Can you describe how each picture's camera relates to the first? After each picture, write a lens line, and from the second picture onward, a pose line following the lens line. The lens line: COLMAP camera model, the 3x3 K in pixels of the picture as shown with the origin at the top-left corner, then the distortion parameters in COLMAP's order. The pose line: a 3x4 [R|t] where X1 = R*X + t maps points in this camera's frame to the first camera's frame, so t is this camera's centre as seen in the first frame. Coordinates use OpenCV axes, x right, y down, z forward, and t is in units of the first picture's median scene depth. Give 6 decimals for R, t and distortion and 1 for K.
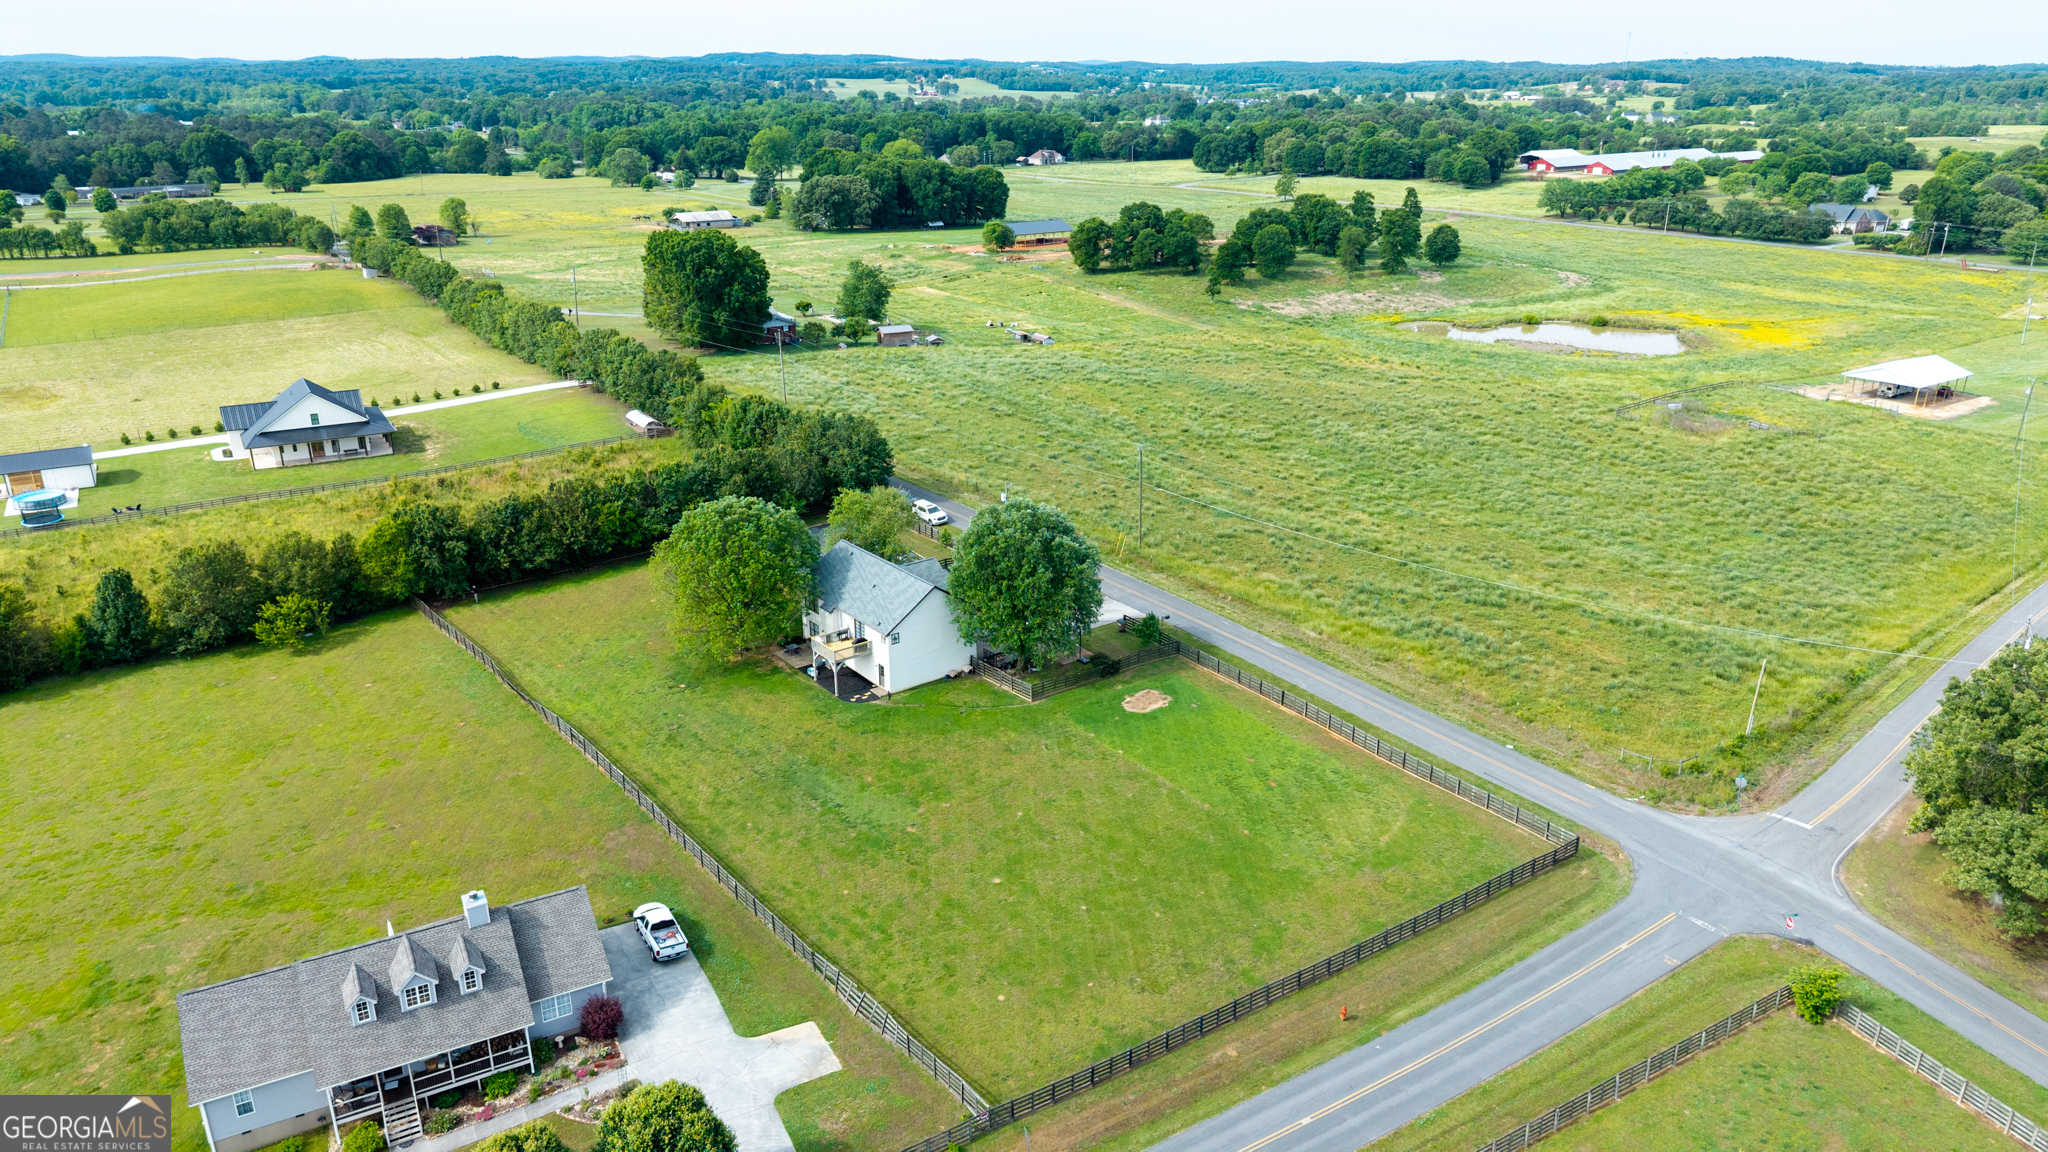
lens RADIAL K [[1437.5, 0, 1022.5], [0, 1437.5, 577.0], [0, 0, 1]] dist [0.000393, -0.012632]
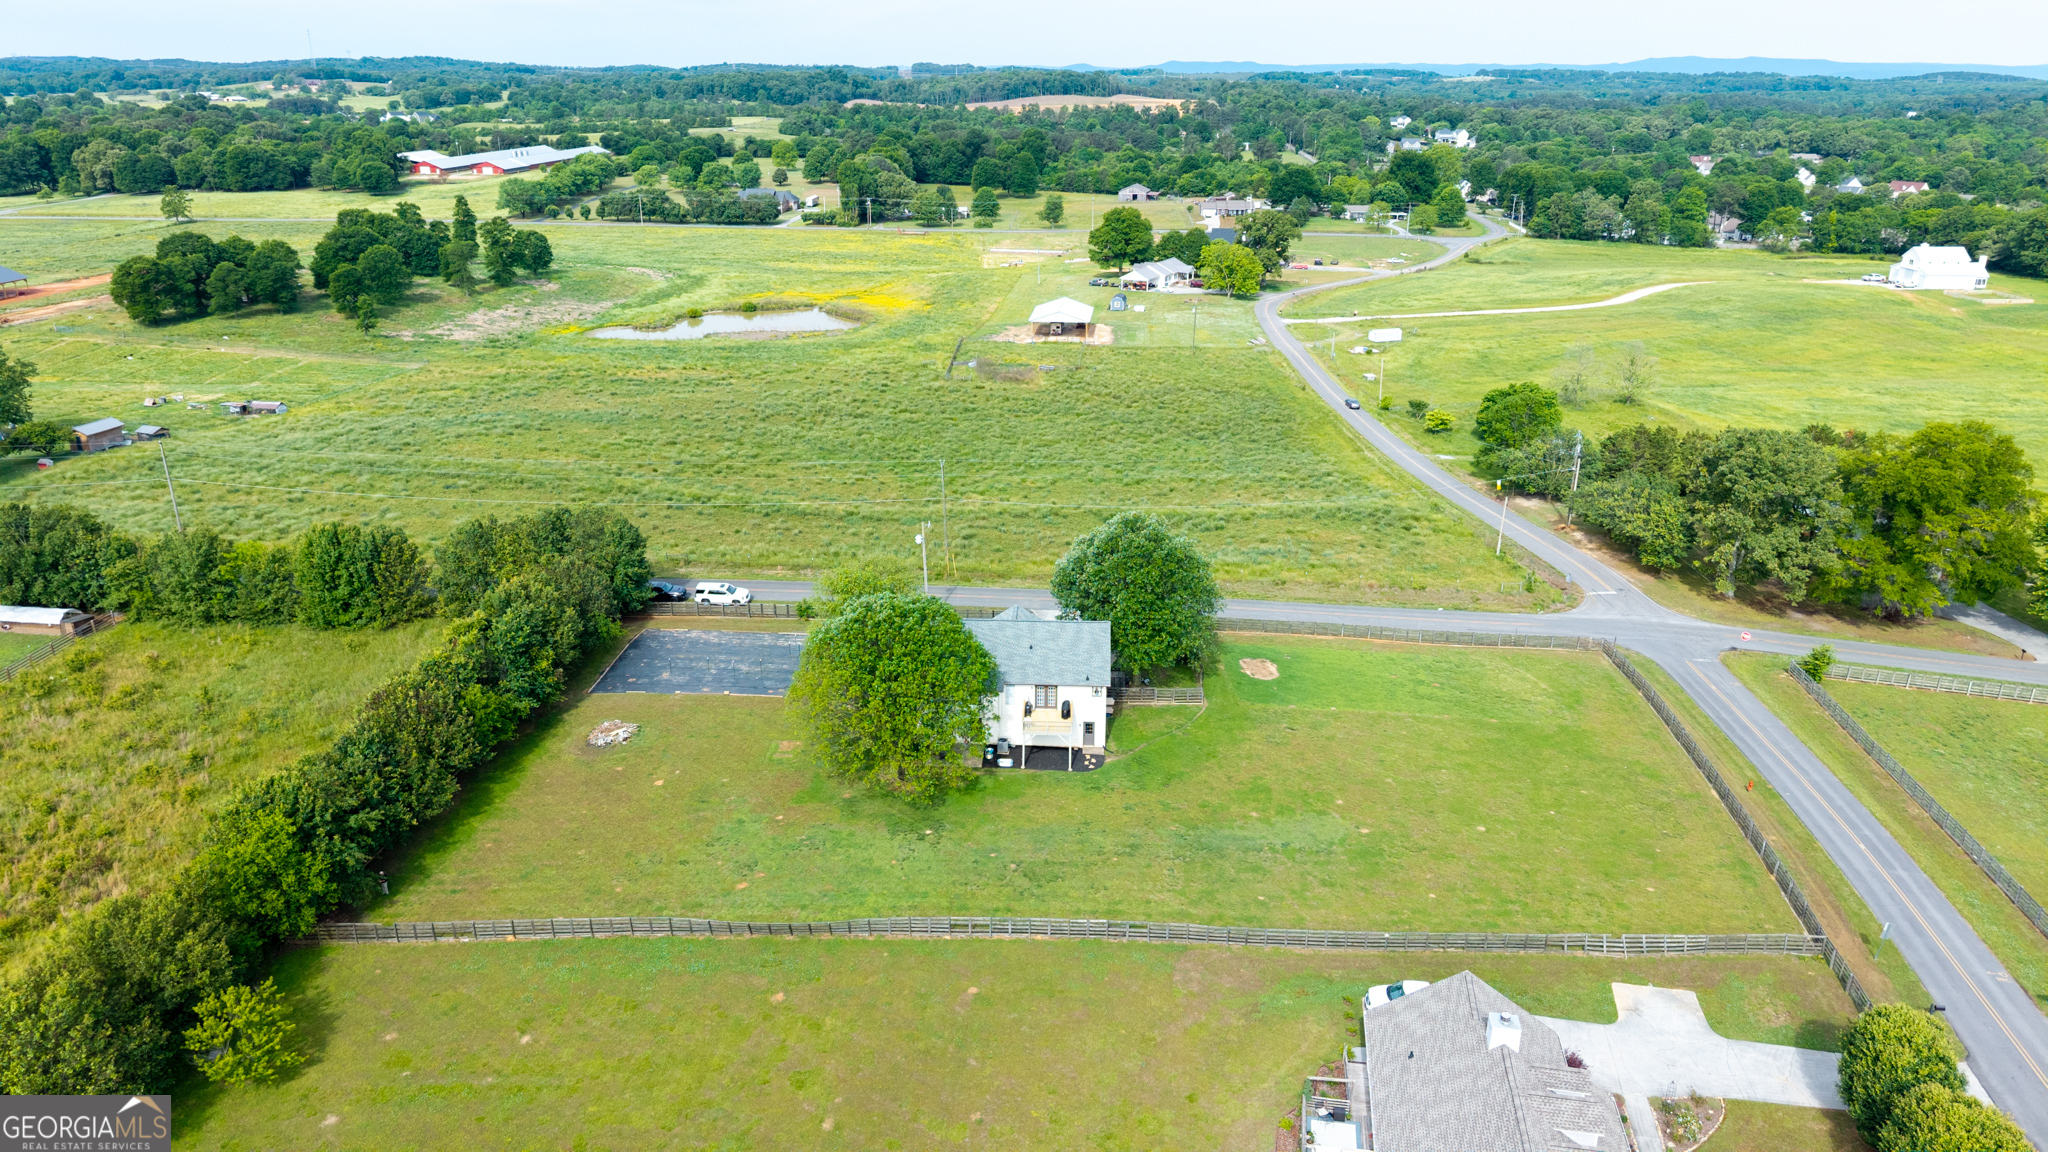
lens RADIAL K [[1437.5, 0, 1023.3], [0, 1437.5, 575.7], [0, 0, 1]] dist [0.000393, -0.012632]
pose [[0.609443, -0.254830, 0.750760, -0.294623], [0.254767, 0.959662, 0.118925, -0.055285], [-0.750782, 0.118791, 0.649781, 0.159283]]
